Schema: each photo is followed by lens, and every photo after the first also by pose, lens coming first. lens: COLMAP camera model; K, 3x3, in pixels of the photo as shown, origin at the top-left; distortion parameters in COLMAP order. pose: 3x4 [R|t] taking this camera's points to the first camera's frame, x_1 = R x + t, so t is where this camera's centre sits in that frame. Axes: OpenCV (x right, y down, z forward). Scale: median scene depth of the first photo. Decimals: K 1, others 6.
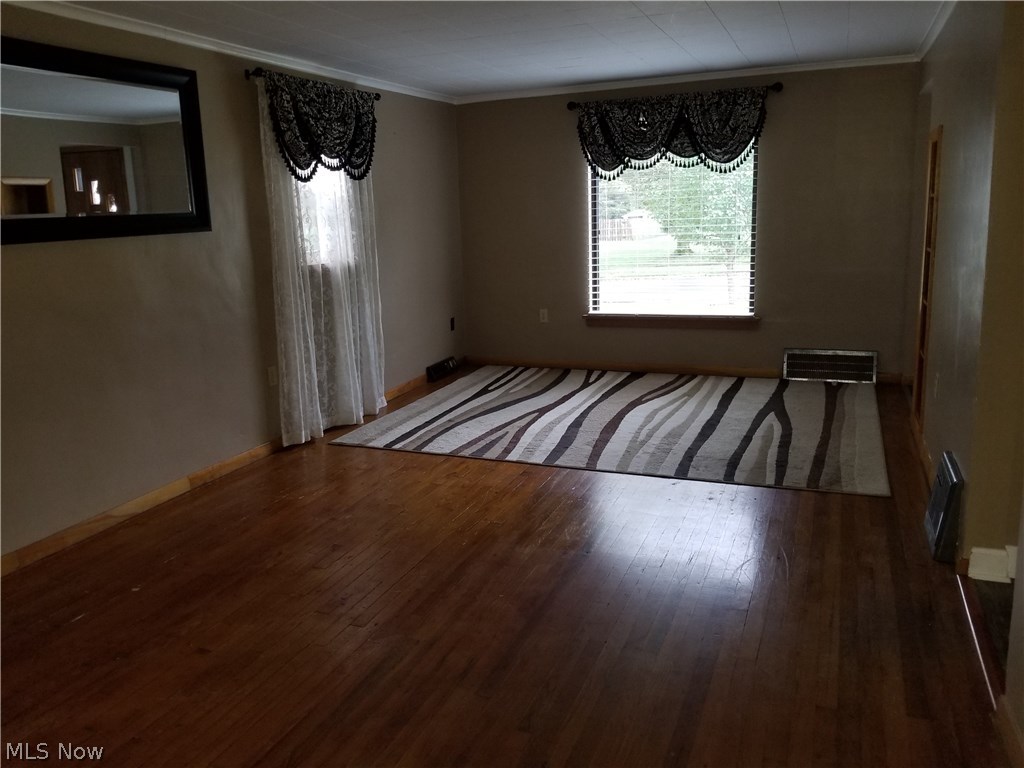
lens RADIAL K [[800.3, 0, 512.3], [0, 800.3, 354.0], [0, 0, 1]] dist [0.105416, 0.000201]
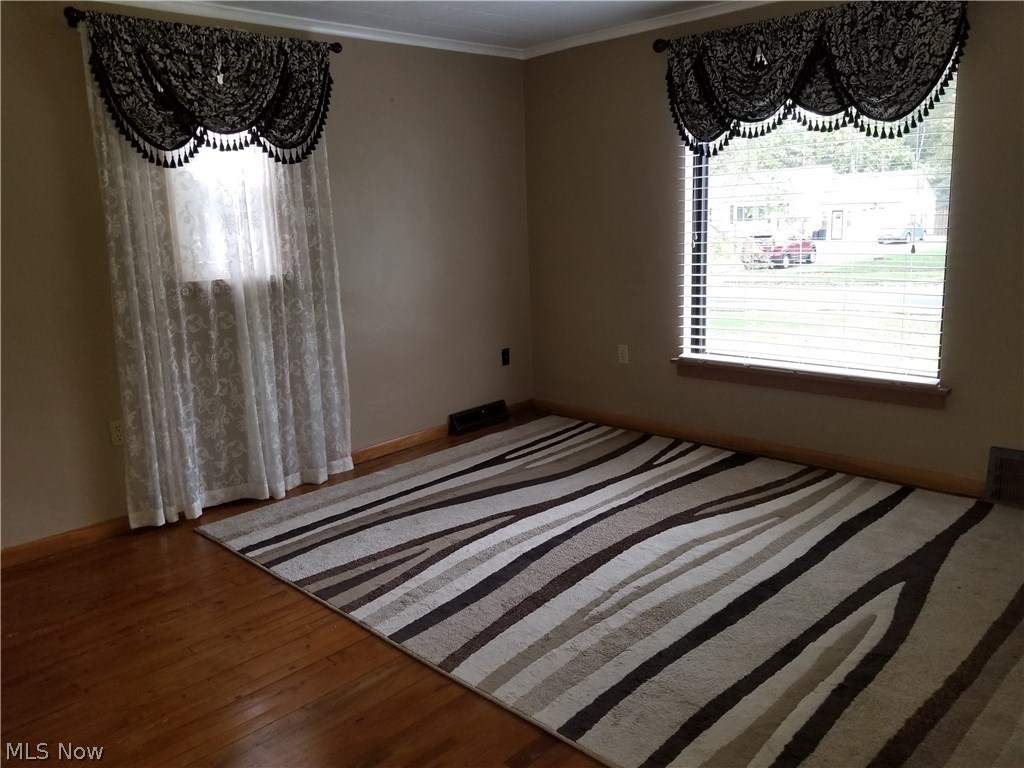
lens RADIAL K [[795.1, 0, 511.3], [0, 795.1, 364.2], [0, 0, 1]] dist [0.012325, 0.000875]
pose [[0.922076, 0.071530, -0.380342, 0.249749], [-0.062475, 0.997393, 0.036116, -0.068082], [0.381934, -0.009540, 0.924140, 0.379483]]
